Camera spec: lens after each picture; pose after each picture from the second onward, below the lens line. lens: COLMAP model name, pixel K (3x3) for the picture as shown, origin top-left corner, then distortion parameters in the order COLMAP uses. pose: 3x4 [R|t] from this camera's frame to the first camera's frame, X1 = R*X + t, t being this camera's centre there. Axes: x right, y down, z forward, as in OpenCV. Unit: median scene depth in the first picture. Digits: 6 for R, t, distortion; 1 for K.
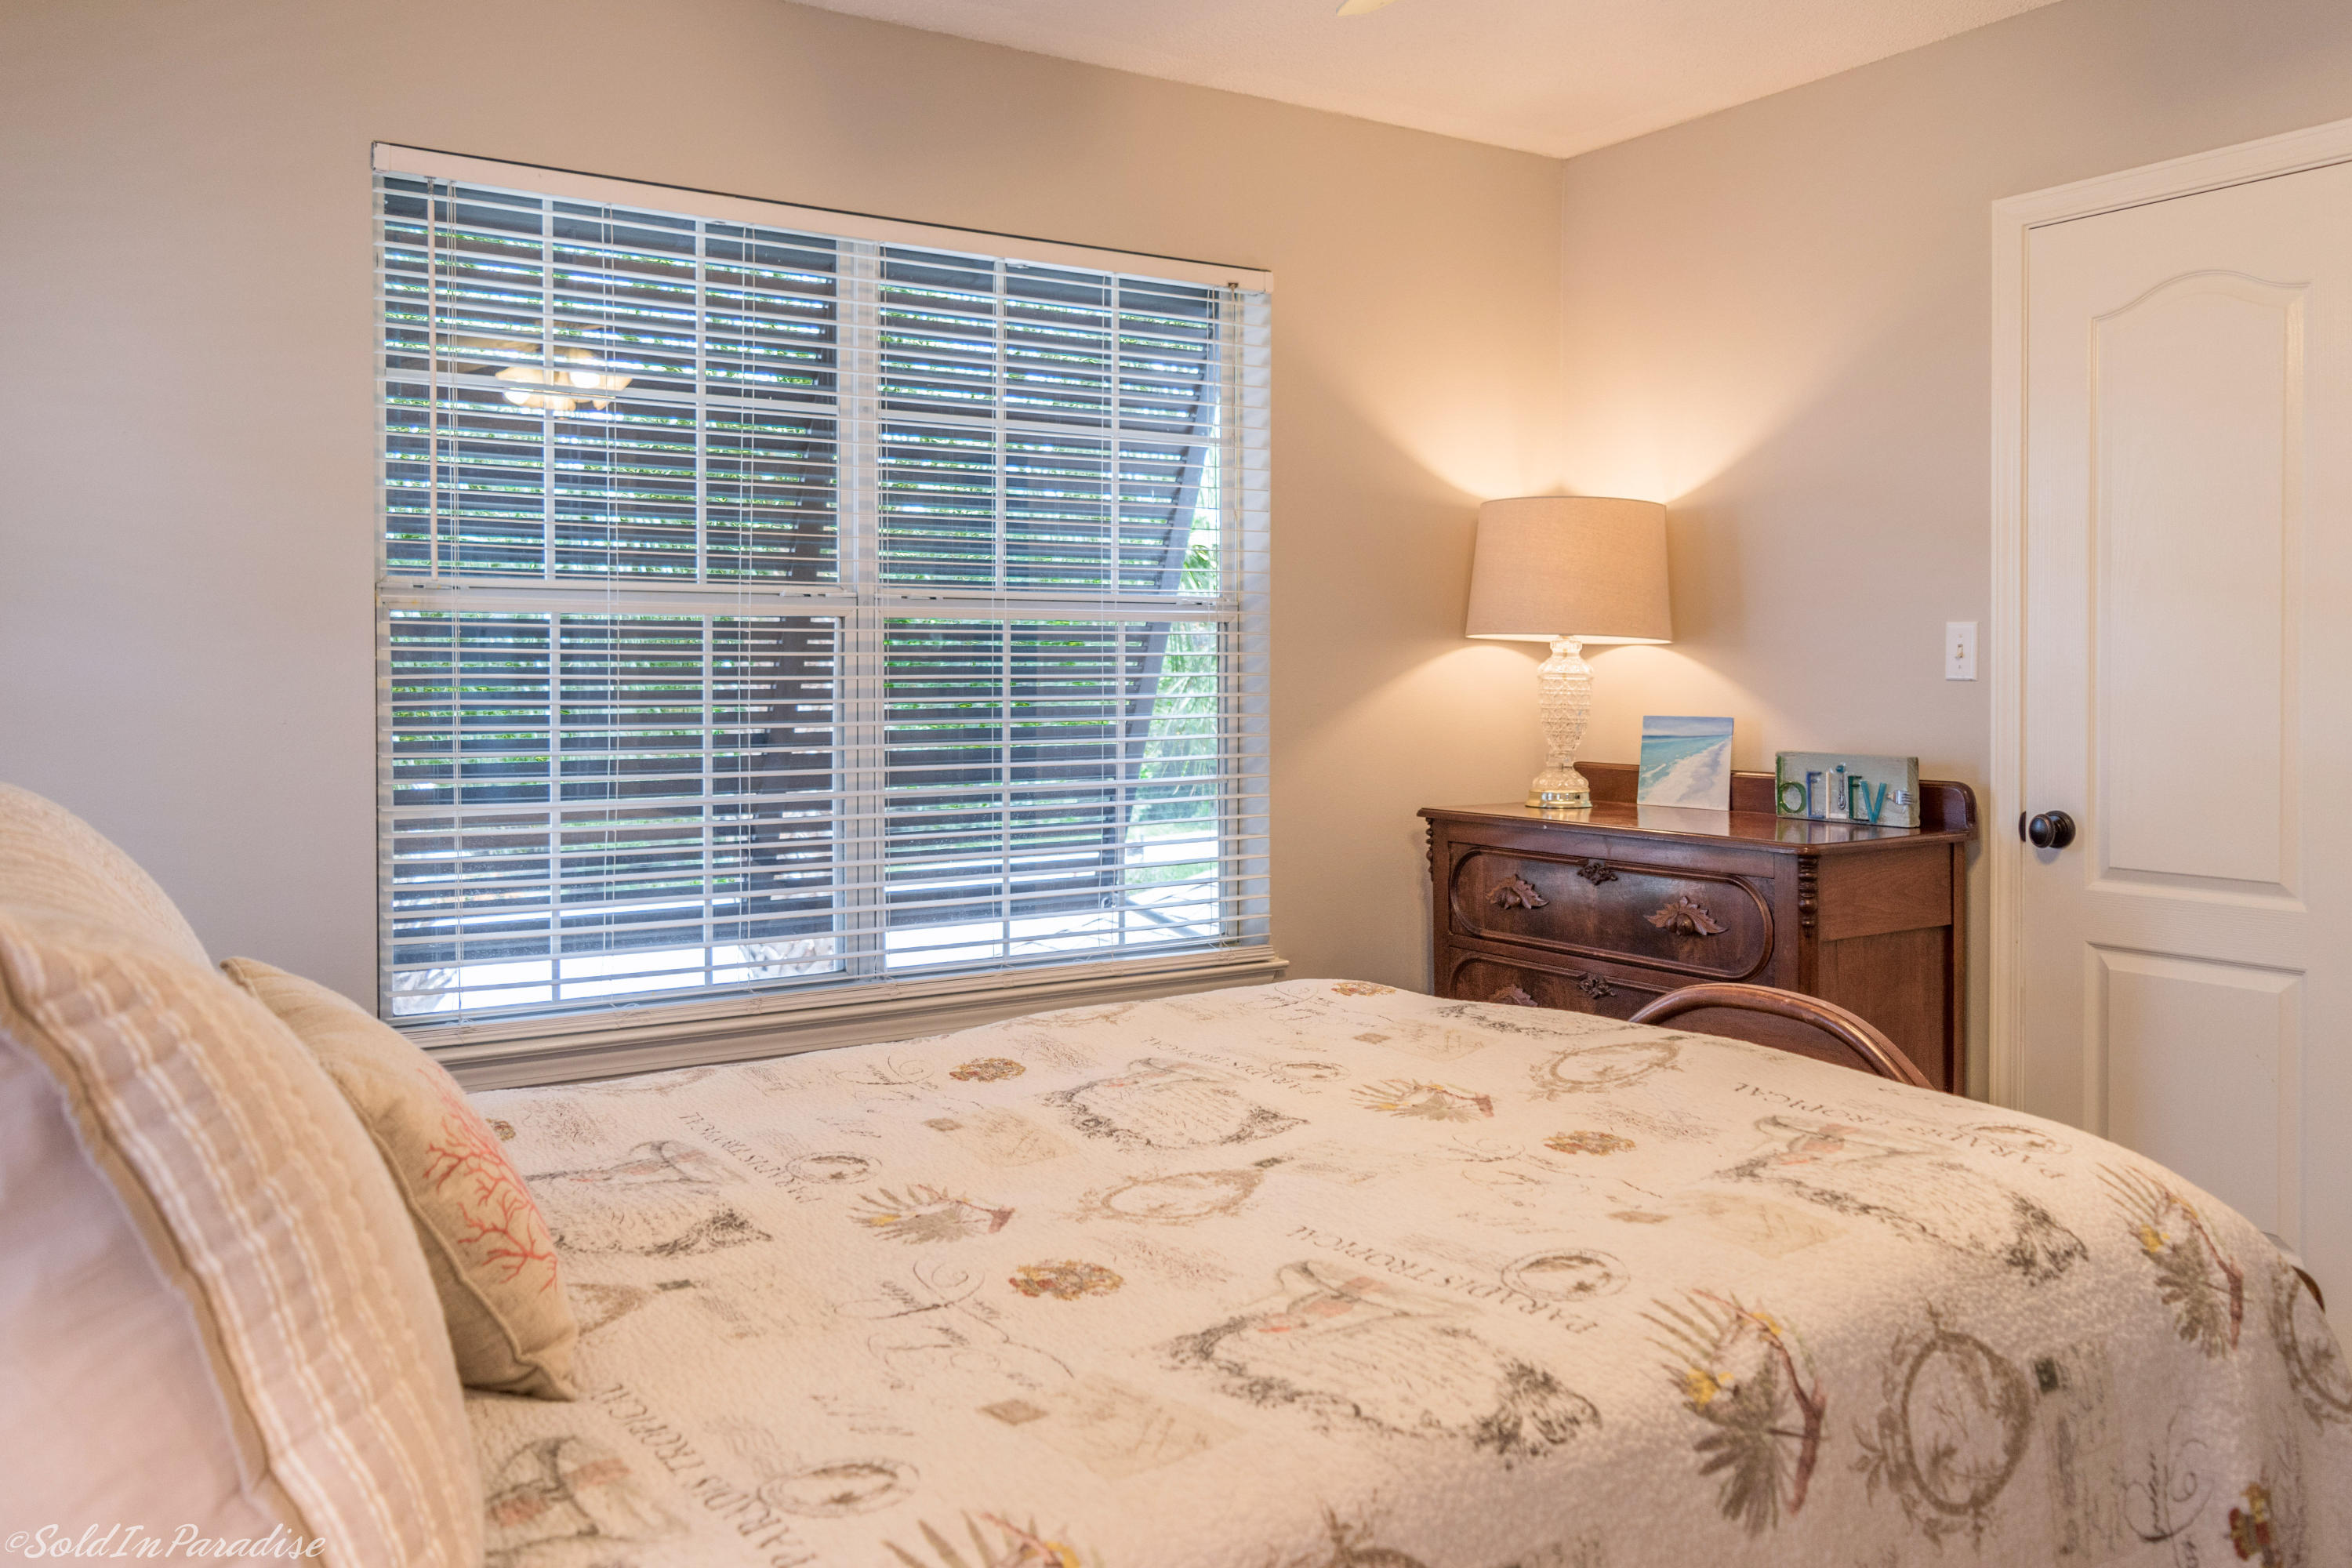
lens RADIAL K [[1846.7, 0, 1109.8], [0, 1846.7, 688.9], [0, 0, 1]] dist [0.005482, -0.000460]
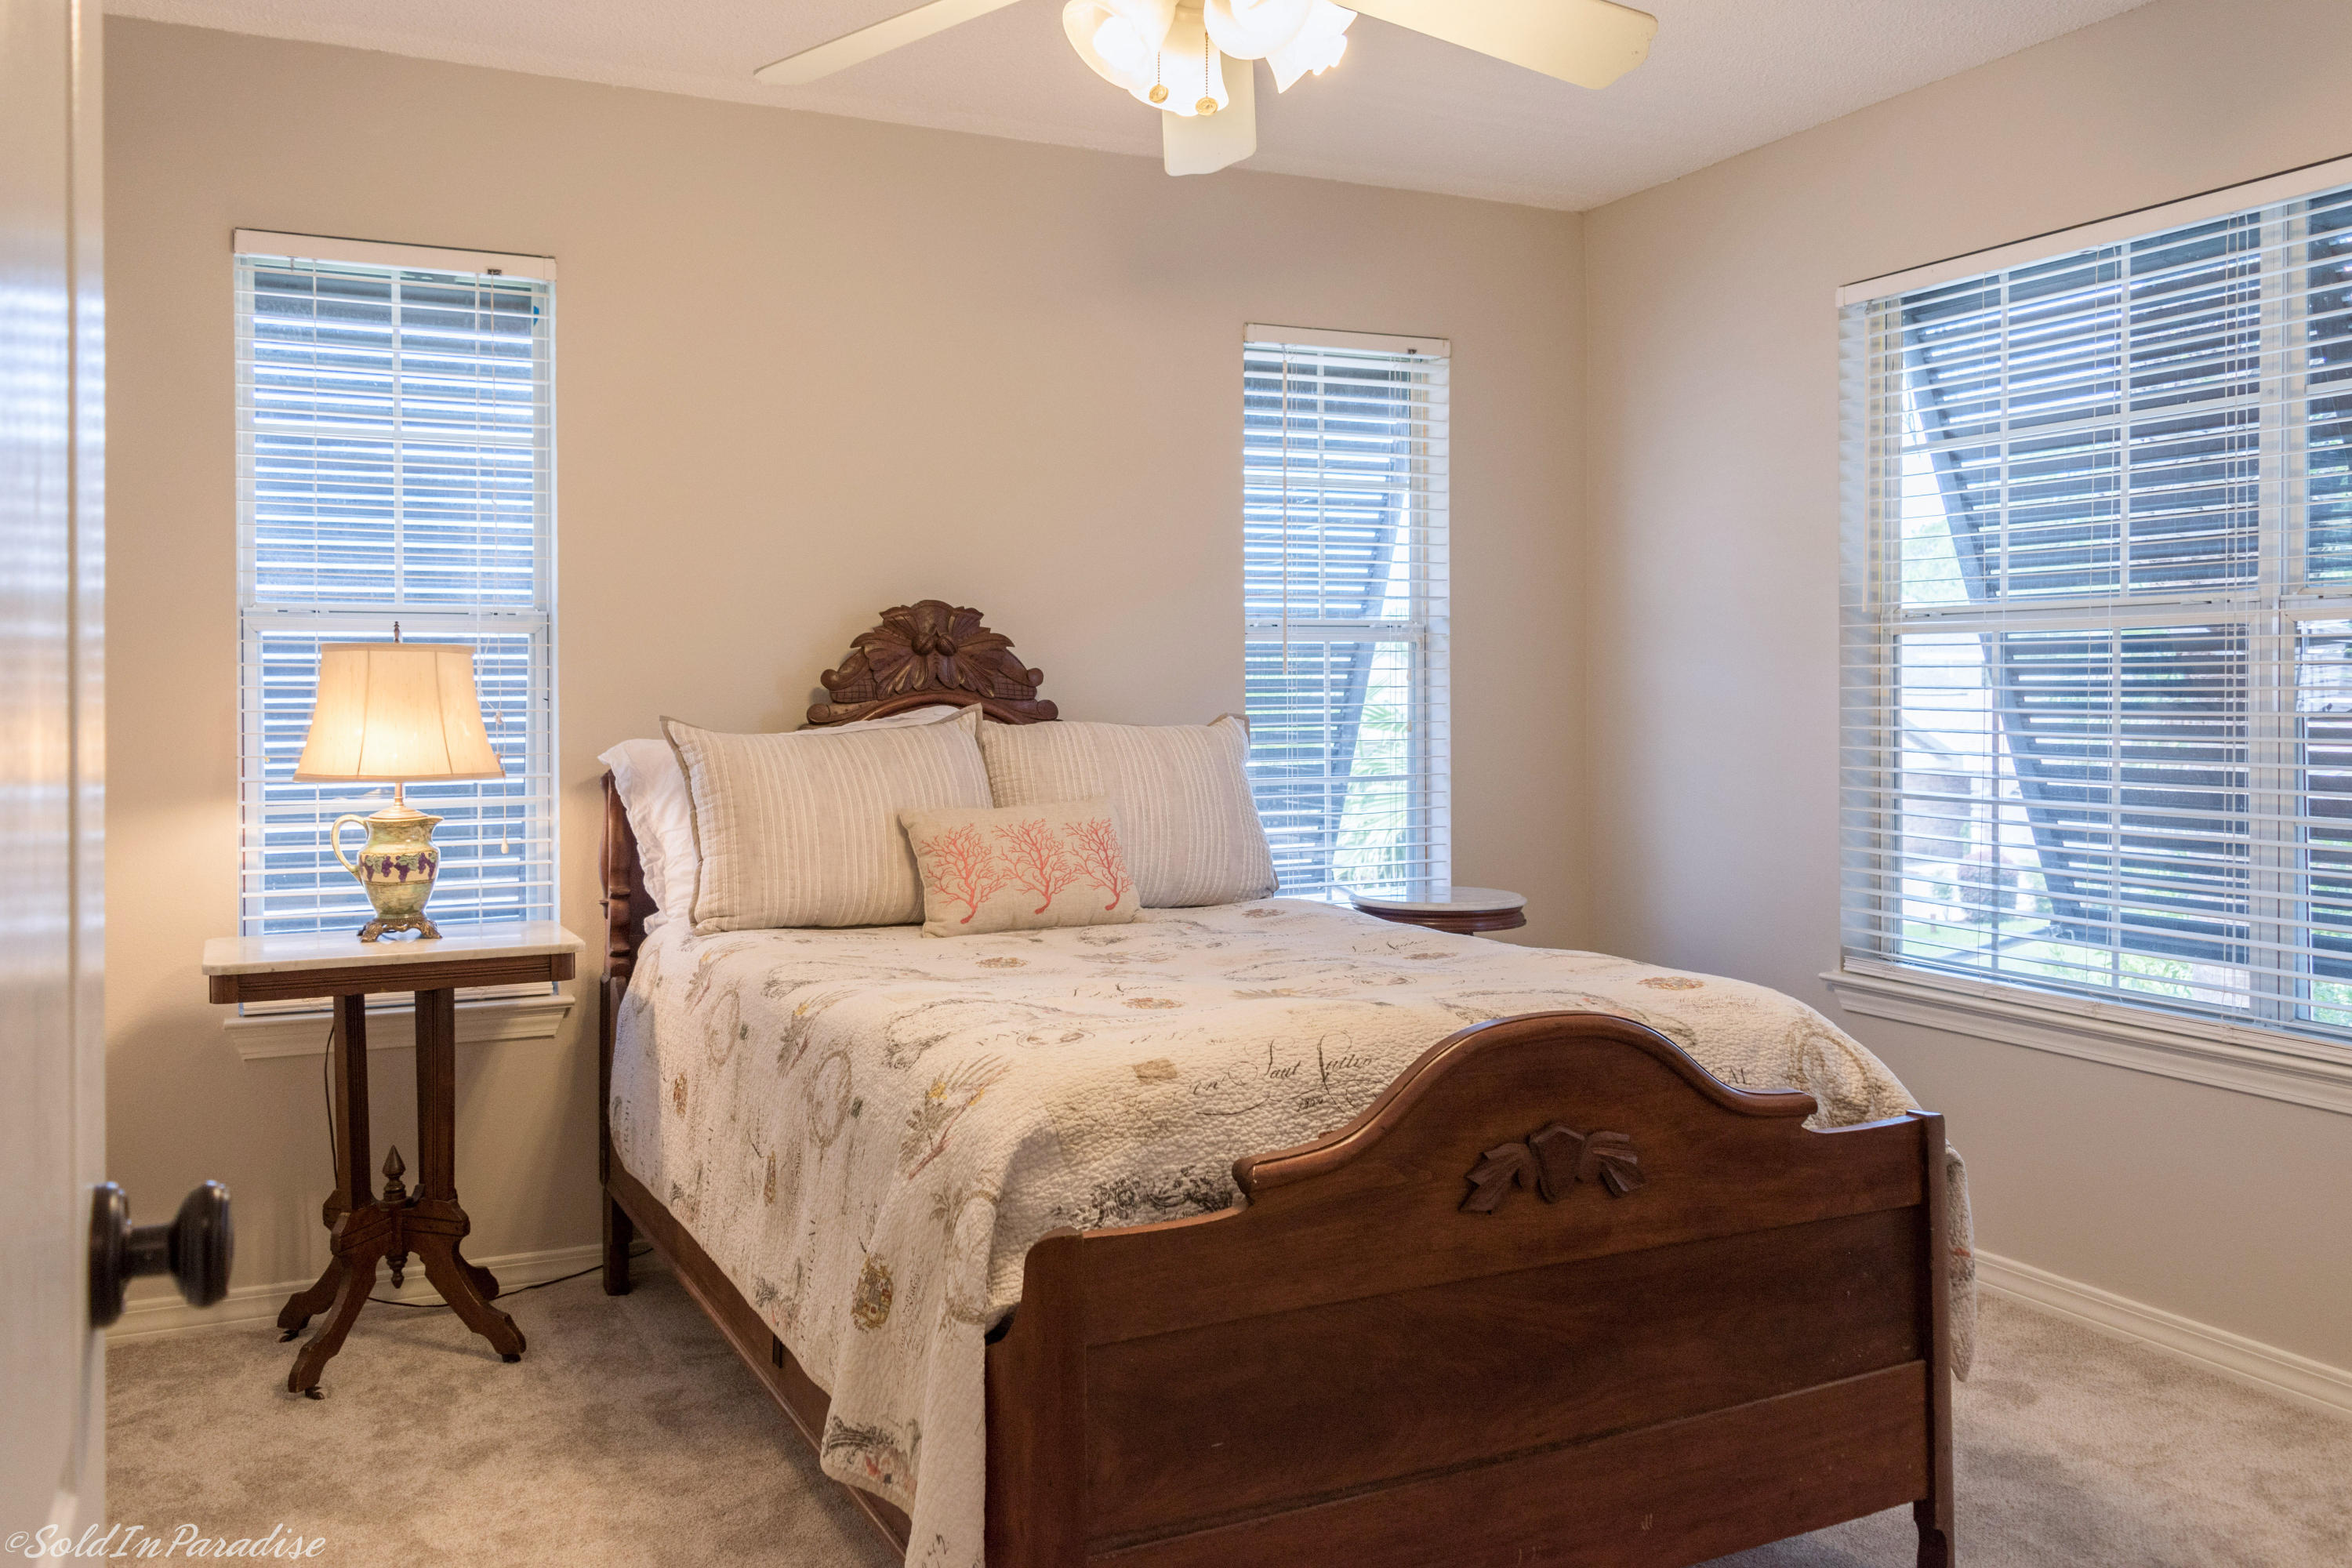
lens RADIAL K [[1846.7, 0, 1169.5], [0, 1846.7, 786.2], [0, 0, 1]] dist [0.005482, -0.000460]
pose [[-0.093692, 0.052745, -0.994203, 0.856276], [0.008127, 0.998603, 0.052212, -0.011544], [0.995568, -0.003188, -0.093990, 0.567131]]
